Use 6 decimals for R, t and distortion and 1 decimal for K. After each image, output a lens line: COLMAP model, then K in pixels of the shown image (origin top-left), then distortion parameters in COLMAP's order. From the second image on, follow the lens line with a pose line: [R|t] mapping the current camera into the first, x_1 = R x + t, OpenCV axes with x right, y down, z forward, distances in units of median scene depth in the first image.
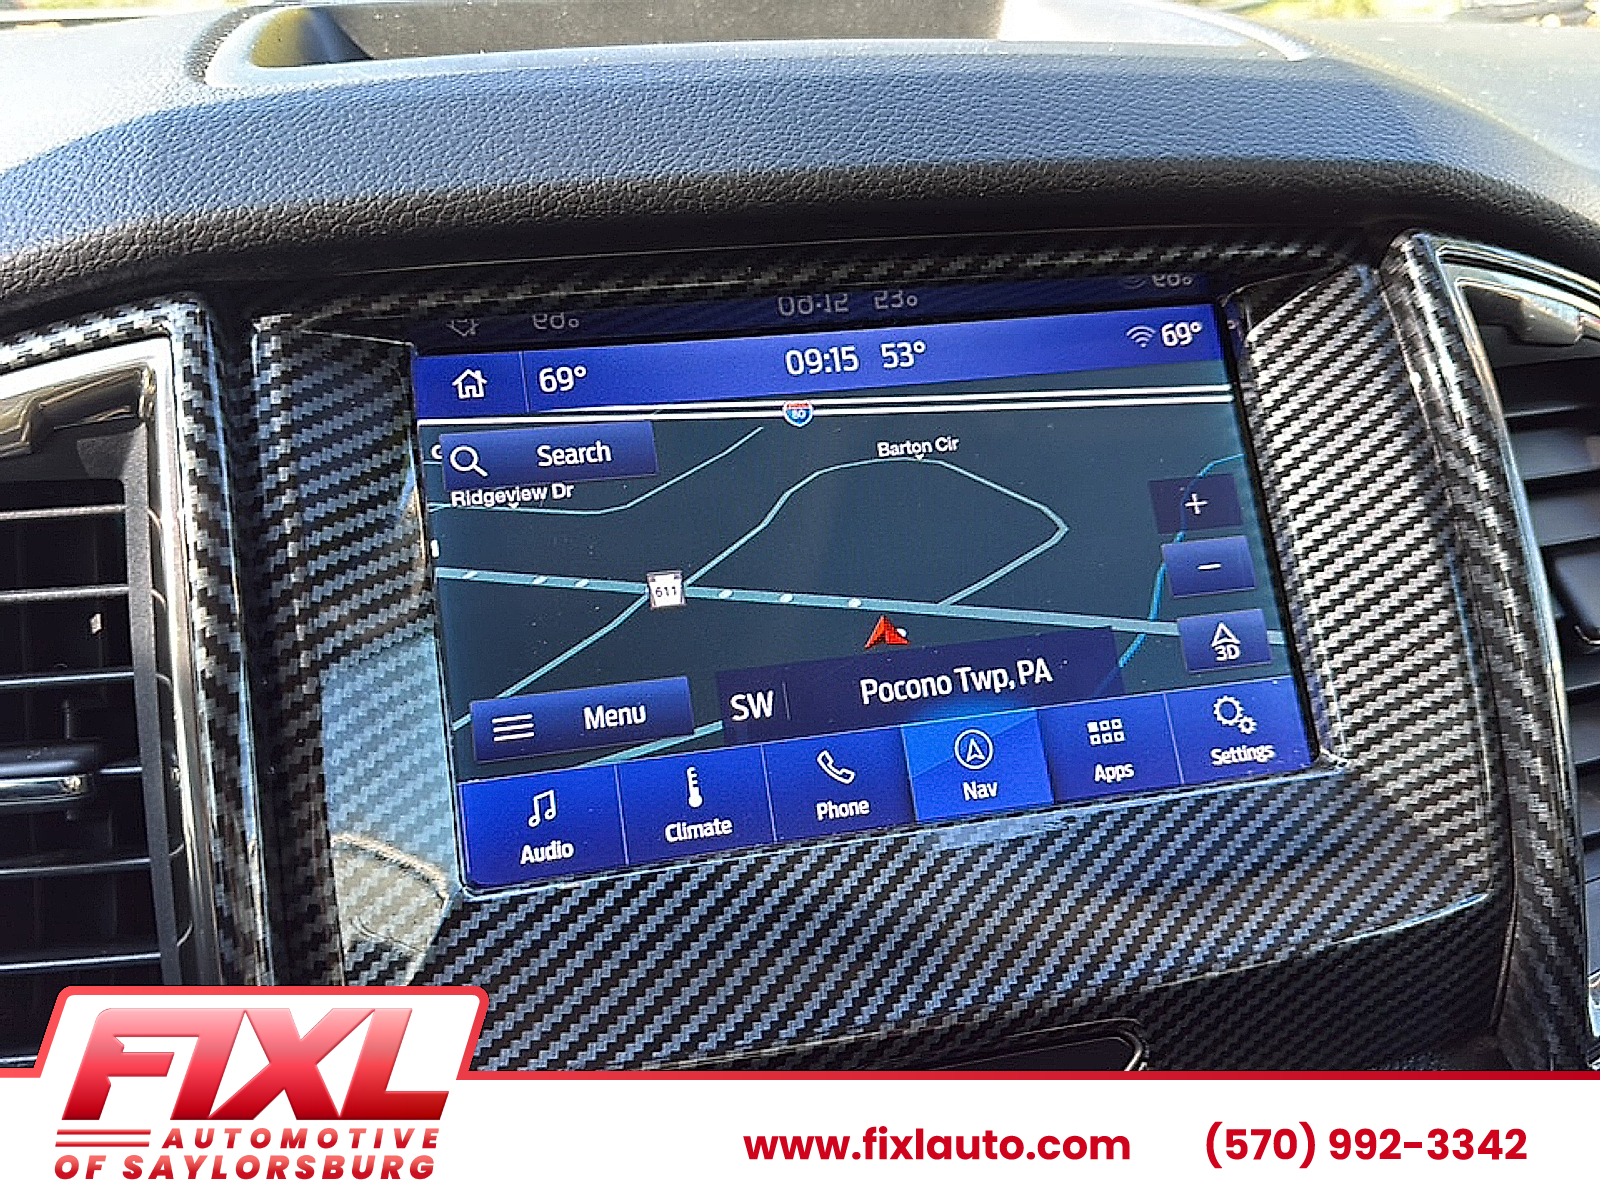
lens RADIAL K [[1491.5, 0, 800.0], [0, 1491.5, 600.0], [0, 0, 1]] dist [0.152640, -0.518649]
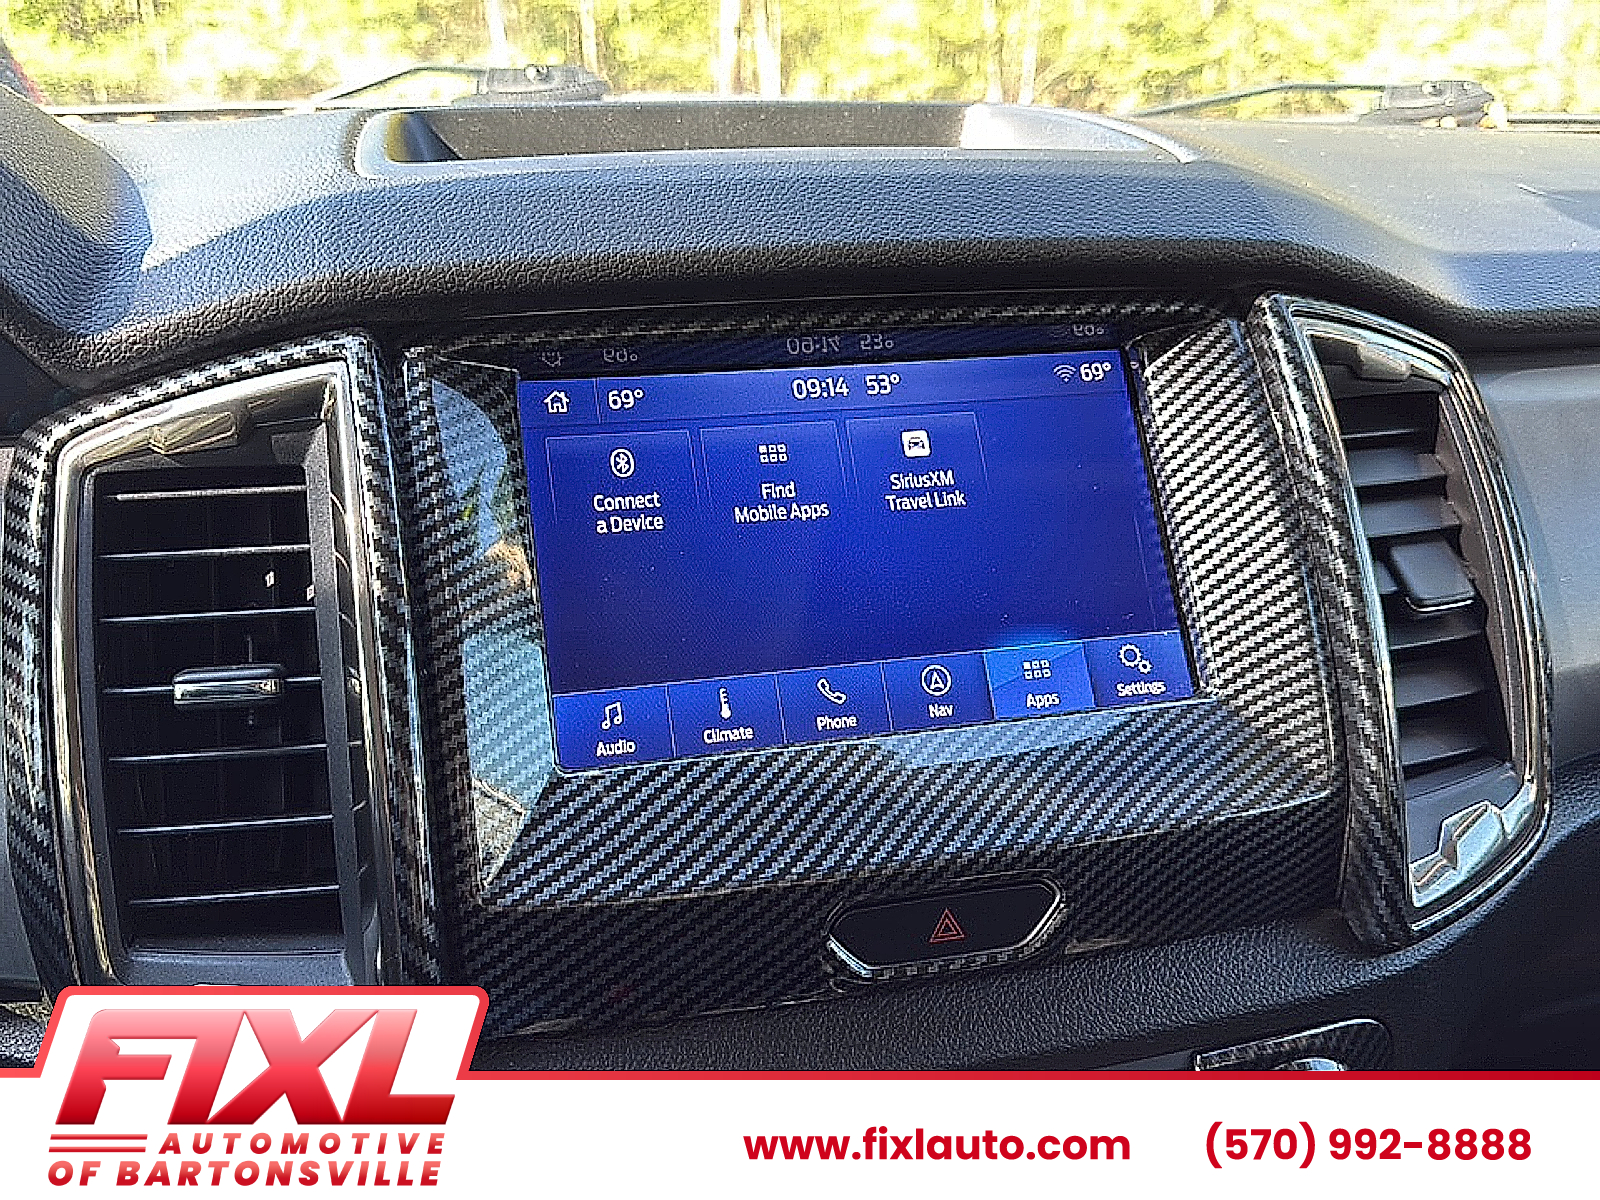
lens RADIAL K [[1491.5, 0, 800.0], [0, 1491.5, 600.0], [0, 0, 1]] dist [0.152640, -0.518649]
pose [[0.999882, 0.003706, 0.014914, -0.023157], [-0.002967, 0.998780, -0.049287, 0.094618], [-0.015079, 0.049237, 0.998673, -0.314501]]
